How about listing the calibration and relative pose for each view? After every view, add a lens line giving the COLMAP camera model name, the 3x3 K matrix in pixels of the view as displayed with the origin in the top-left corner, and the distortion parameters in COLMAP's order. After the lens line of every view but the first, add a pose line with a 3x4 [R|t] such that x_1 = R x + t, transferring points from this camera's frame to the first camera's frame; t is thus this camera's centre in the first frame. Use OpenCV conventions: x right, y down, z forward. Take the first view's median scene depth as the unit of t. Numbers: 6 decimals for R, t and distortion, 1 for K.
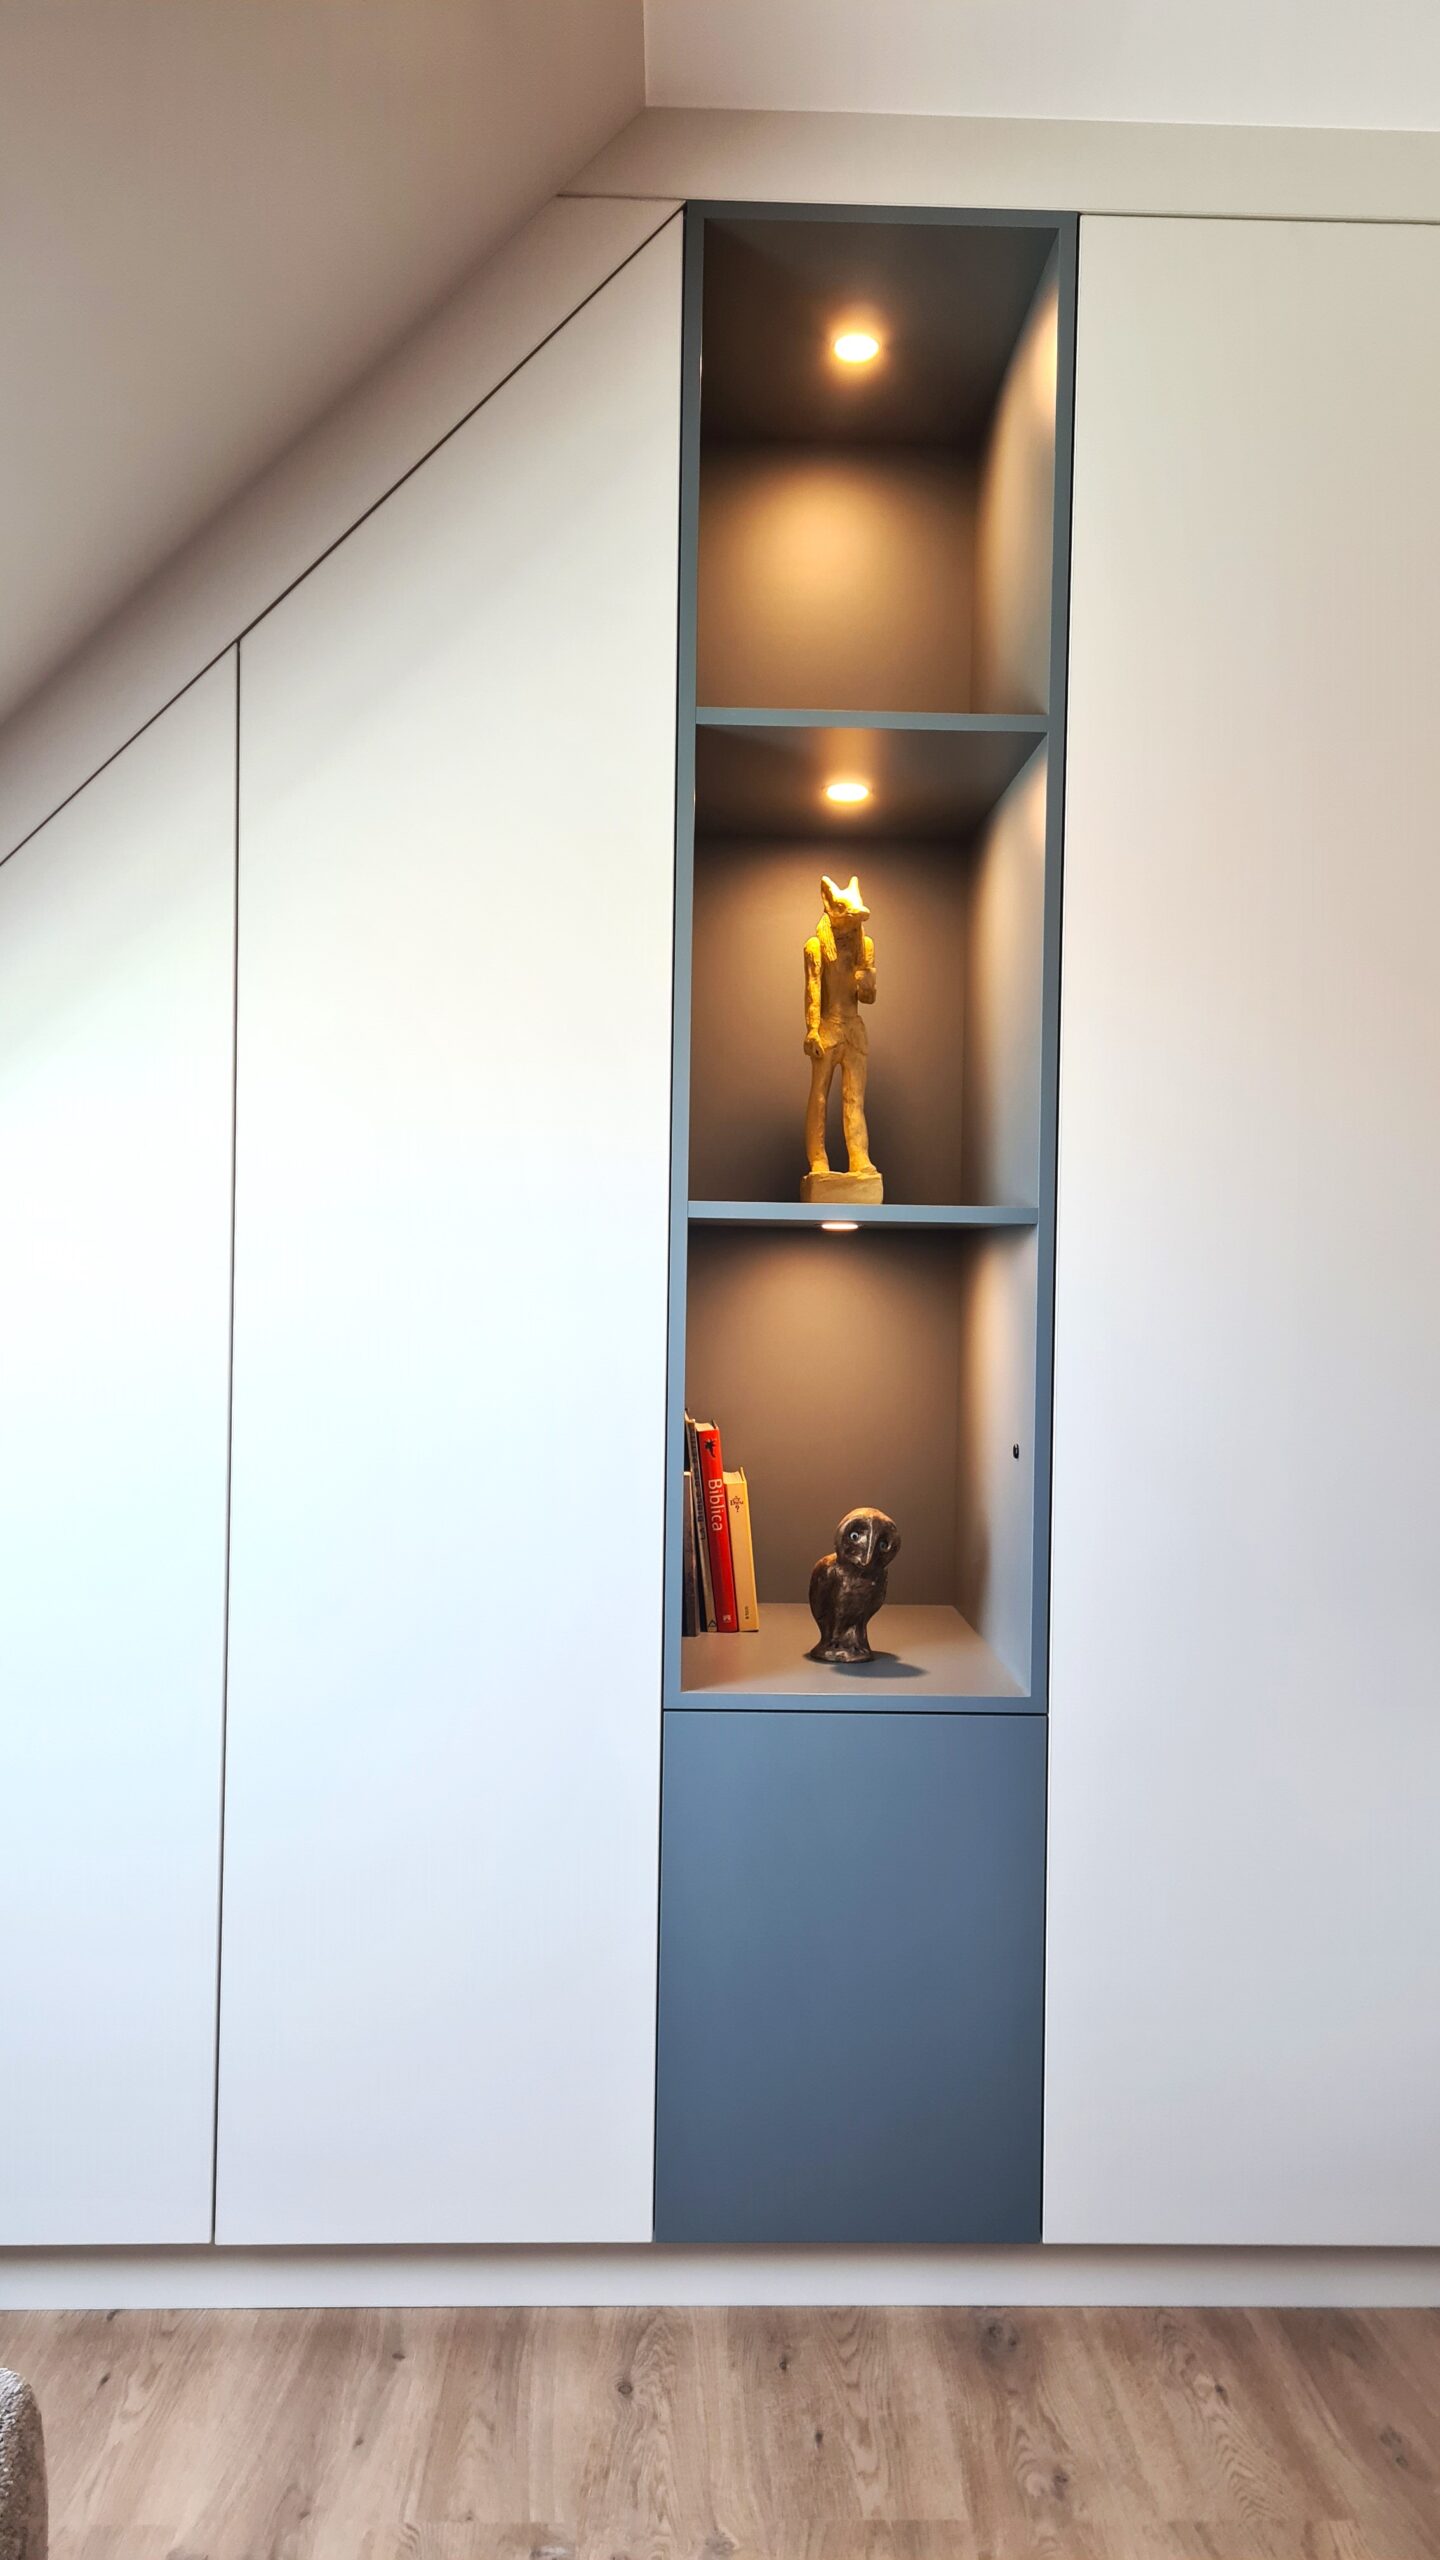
lens RADIAL K [[1910.9, 0, 724.8], [0, 1910.9, 1265.9], [0, 0, 1]] dist [0.038850, -0.015893]
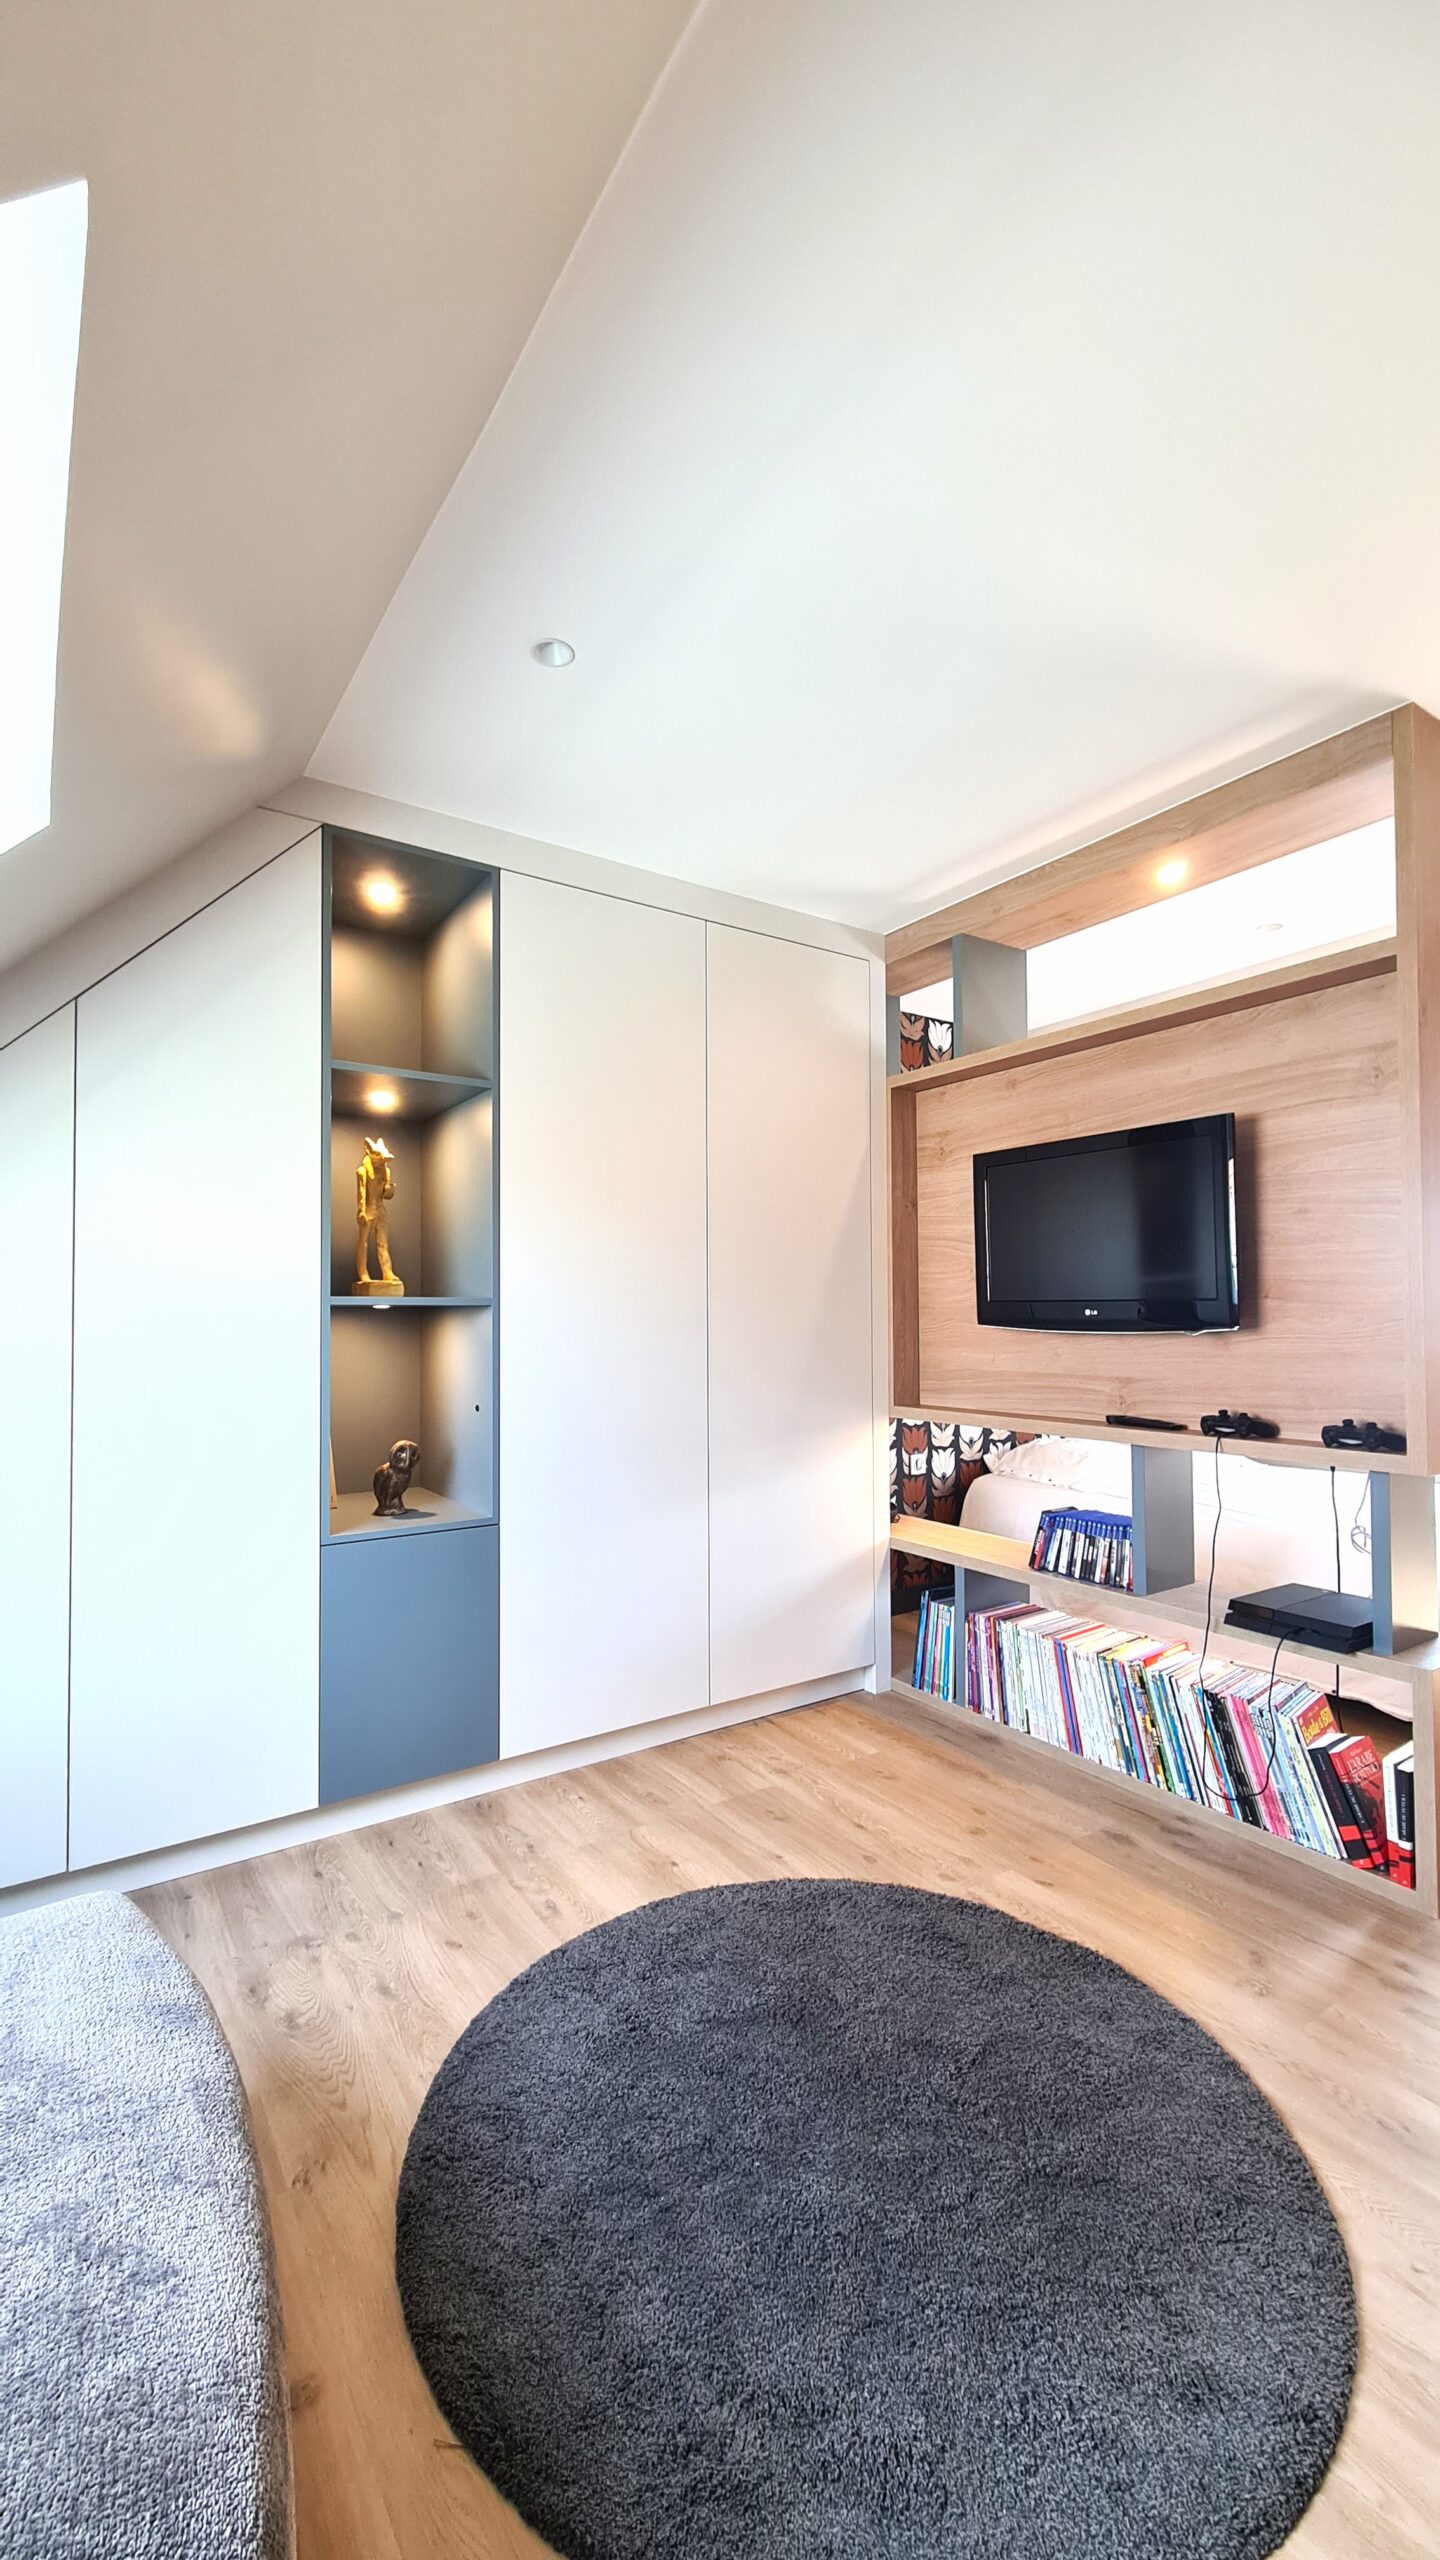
lens RADIAL K [[1024.3, 0, 712.9], [0, 1024.3, 1285.5], [0, 0, 1]] dist [0.003066, -0.002029]
pose [[0.848125, -0.002895, 0.529788, -0.250613], [0.017851, 0.999573, -0.023116, -0.013098], [-0.529495, 0.029062, 0.847815, -0.154914]]
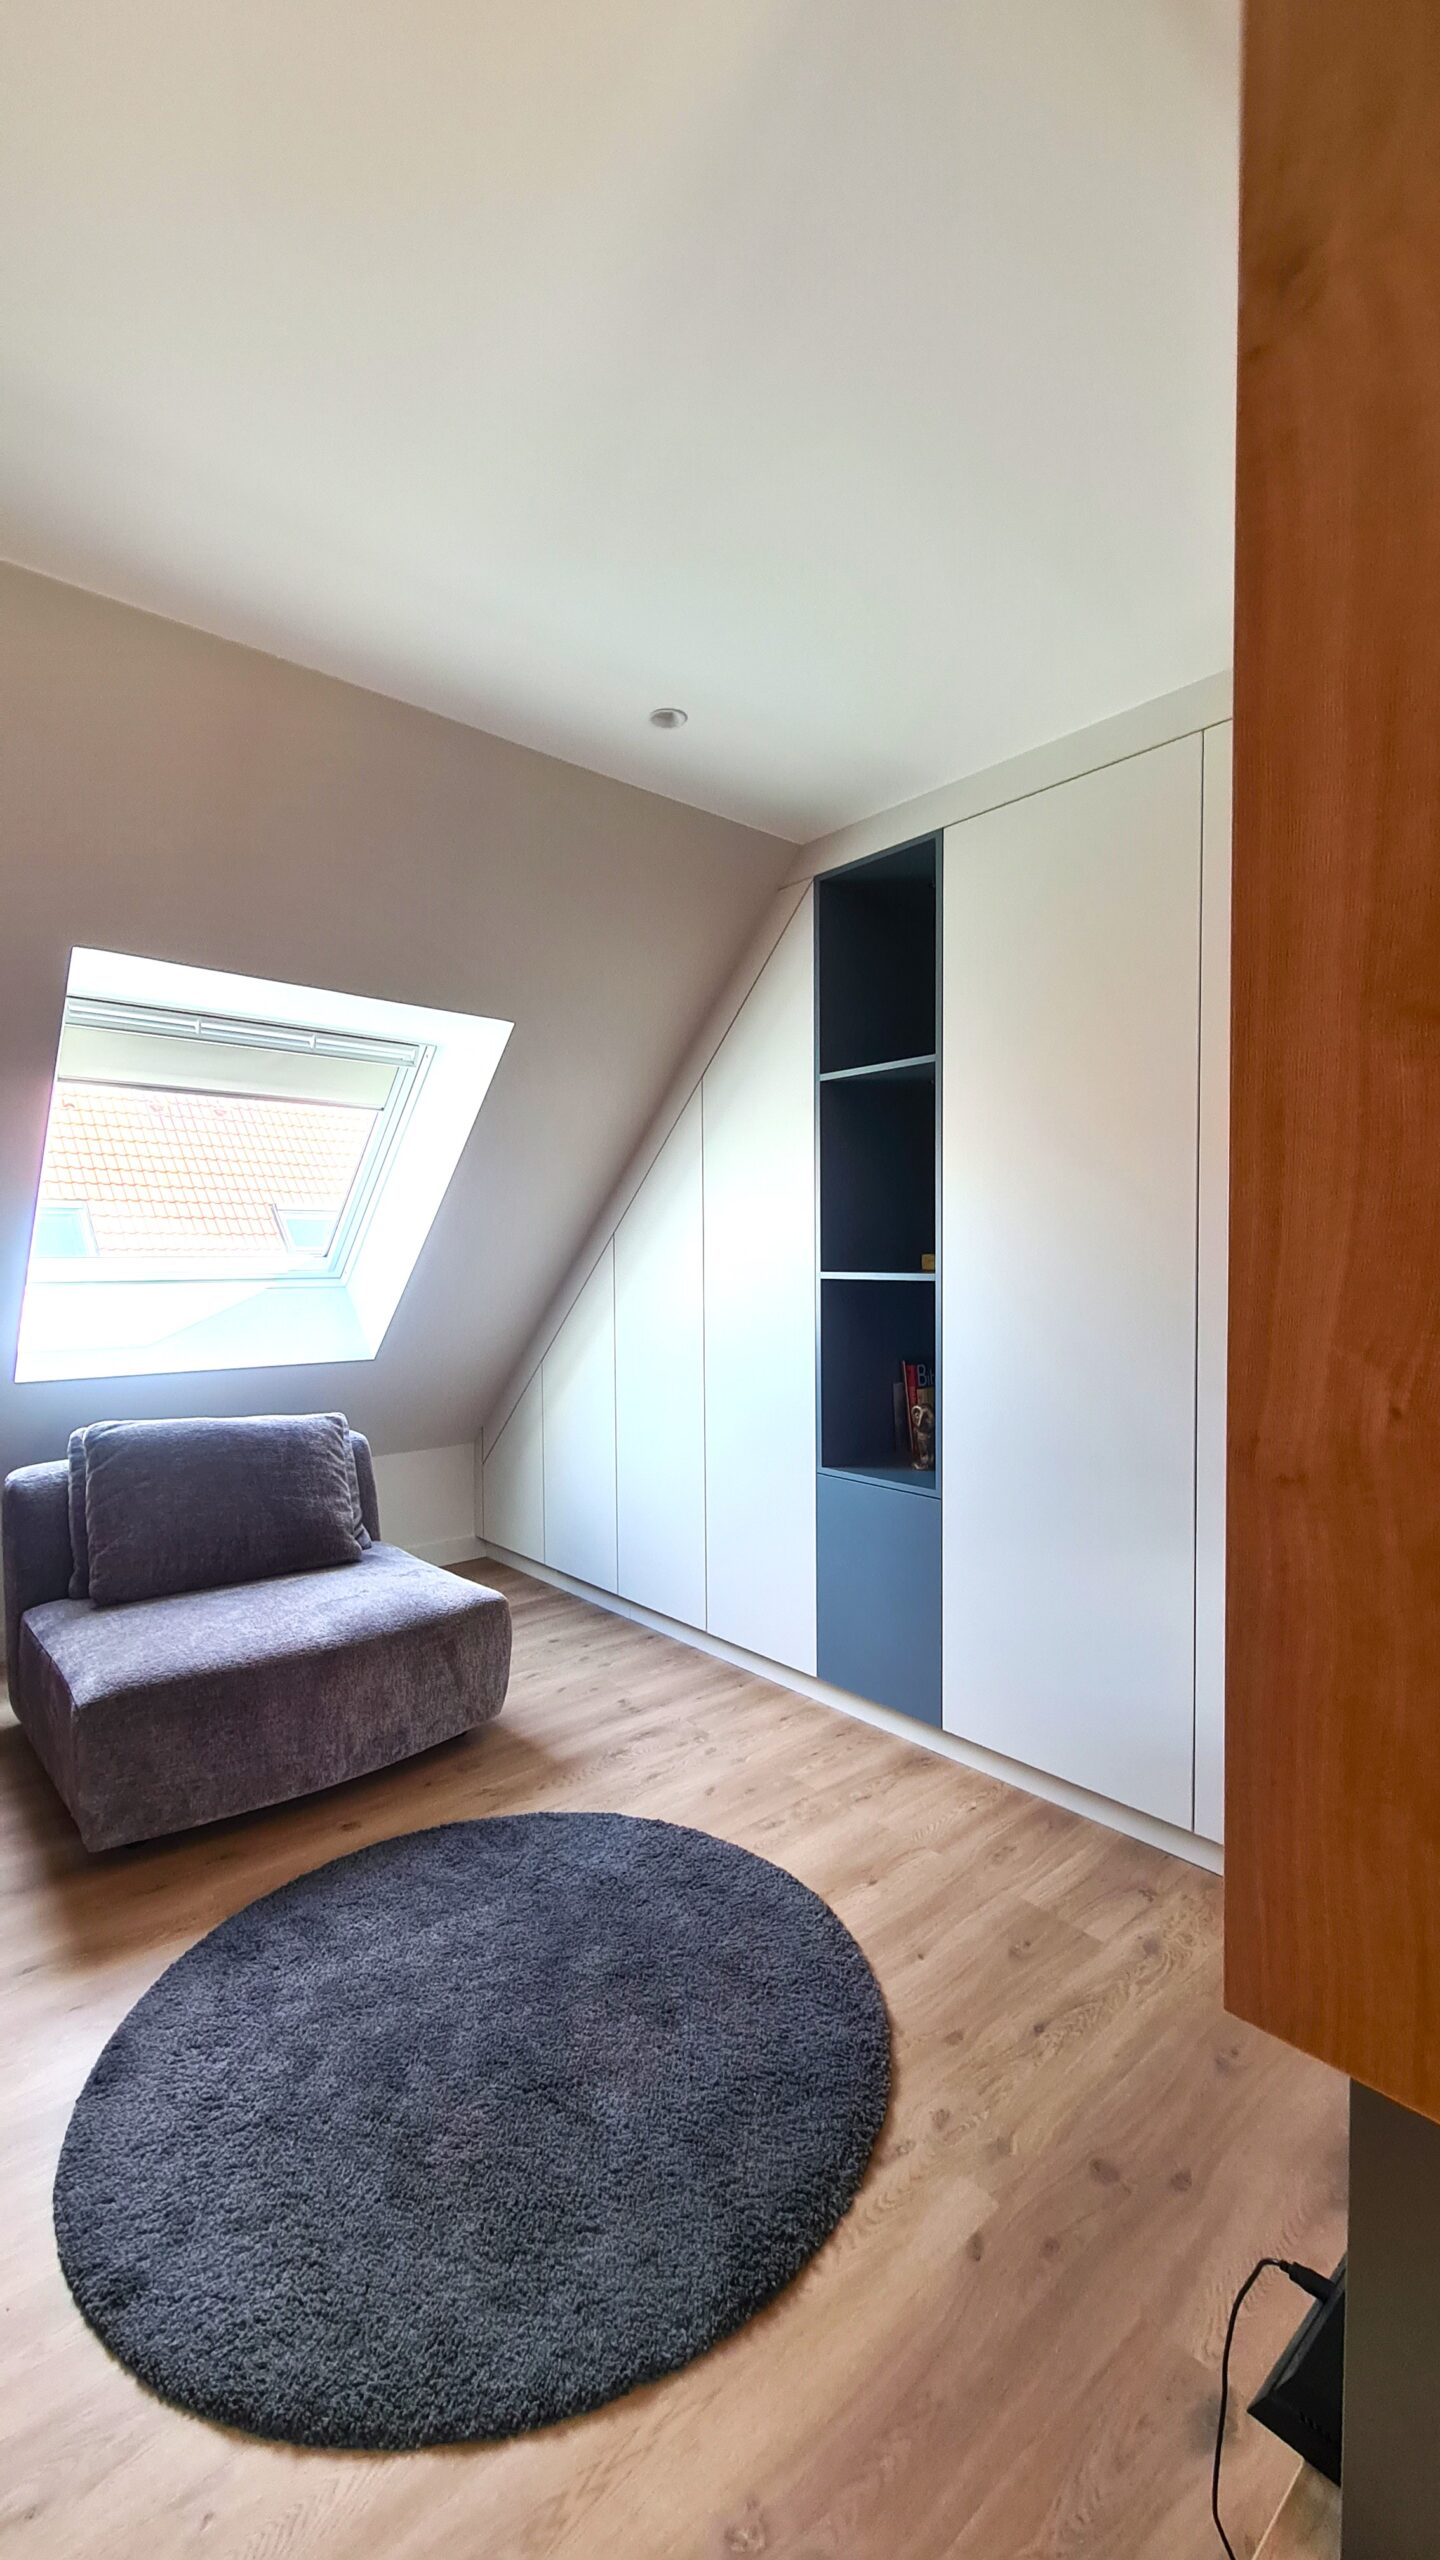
lens RADIAL K [[1024.3, 0, 720.2], [0, 1024.3, 1279.9], [0, 0, 1]] dist [0.003066, -0.002029]
pose [[0.656214, 0.011086, -0.754494, 0.883926], [0.009210, 0.999700, 0.022699, -0.054114], [0.754519, -0.021844, 0.655915, 0.017107]]
